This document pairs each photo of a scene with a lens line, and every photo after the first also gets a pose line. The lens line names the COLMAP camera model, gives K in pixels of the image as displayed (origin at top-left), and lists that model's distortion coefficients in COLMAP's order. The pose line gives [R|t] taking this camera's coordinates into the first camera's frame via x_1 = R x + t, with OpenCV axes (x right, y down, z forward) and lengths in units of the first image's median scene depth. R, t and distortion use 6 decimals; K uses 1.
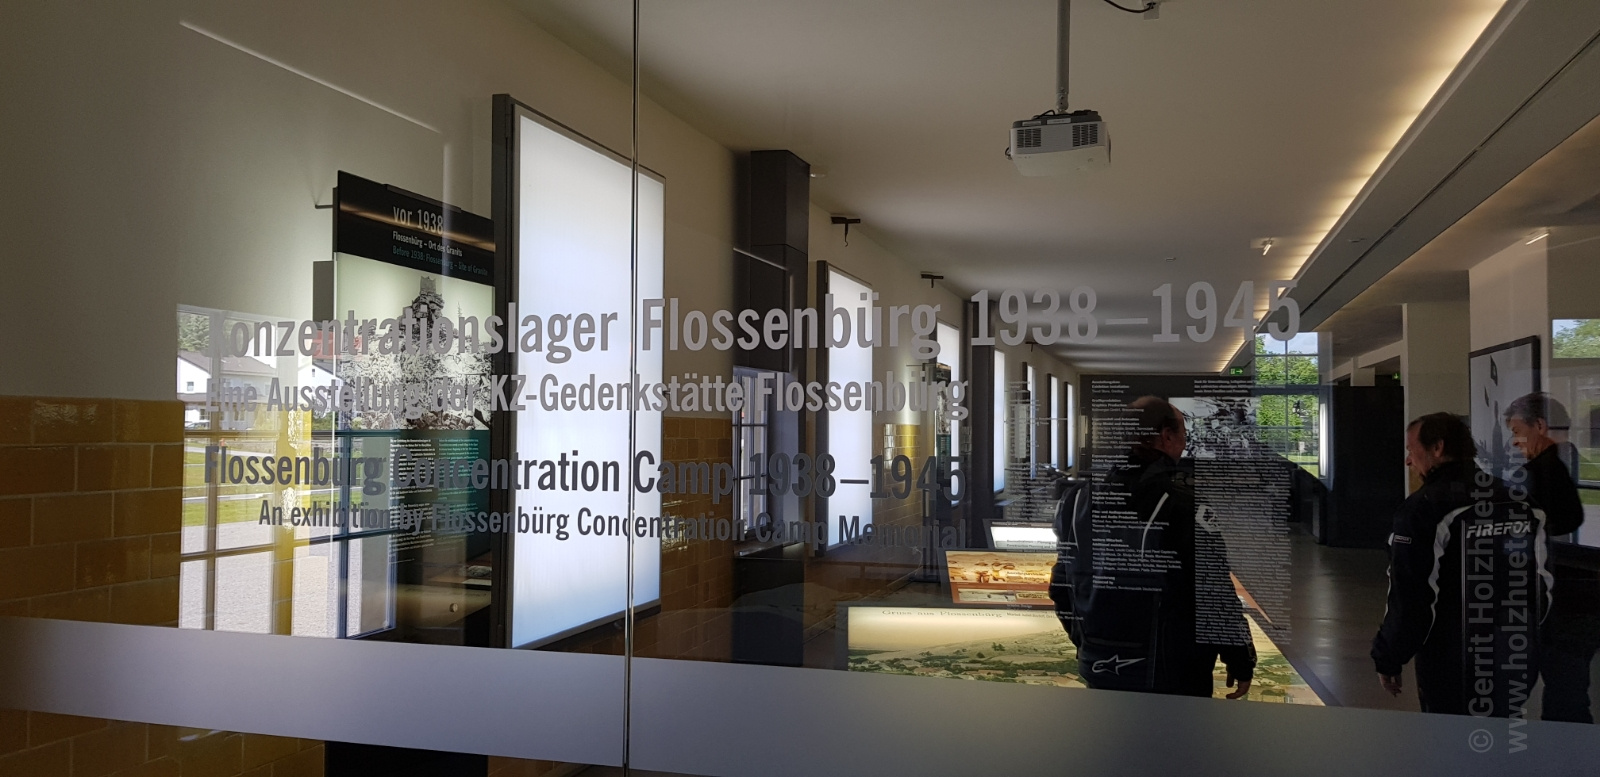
lens RADIAL K [[1259.4, 0, 775.7], [0, 1259.4, 392.6], [0, 0, 1]] dist [0.126628, -0.188155]
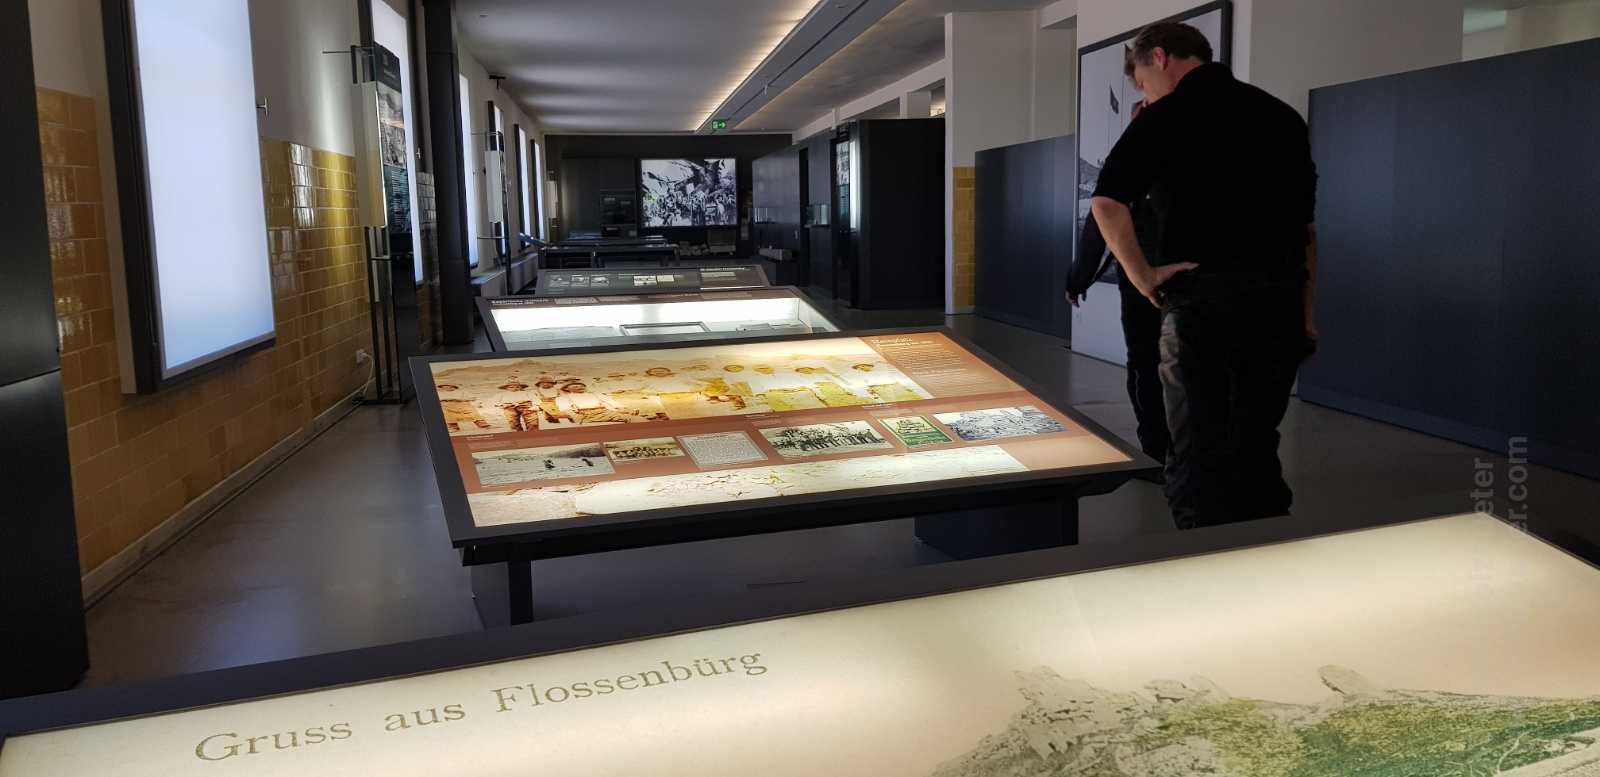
lens RADIAL K [[1259.4, 0, 775.7], [0, 1259.4, 392.6], [0, 0, 1]] dist [0.126628, -0.188155]
pose [[0.909943, -0.084891, 0.405951, 0.023822], [0.015154, 0.984979, 0.172008, 0.022956], [-0.414455, -0.150366, 0.897562, 0.208541]]
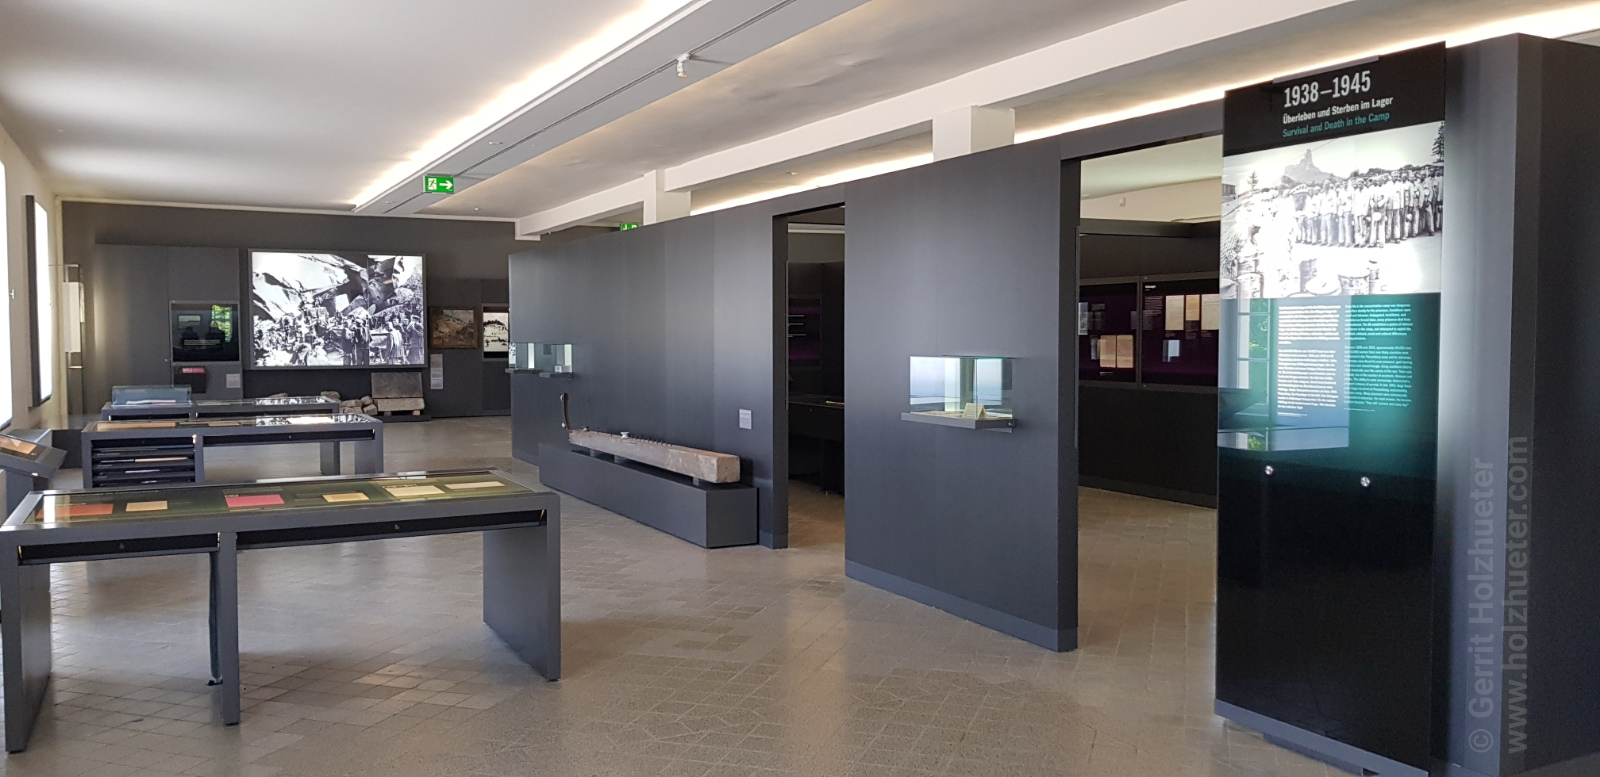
lens RADIAL K [[1259.4, 0, 775.7], [0, 1259.4, 392.6], [0, 0, 1]] dist [0.126628, -0.188155]
pose [[0.729467, -0.042671, 0.682683, 0.178680], [-0.014174, 0.996895, 0.077457, 0.030365], [-0.683869, -0.066178, 0.726598, 0.802305]]
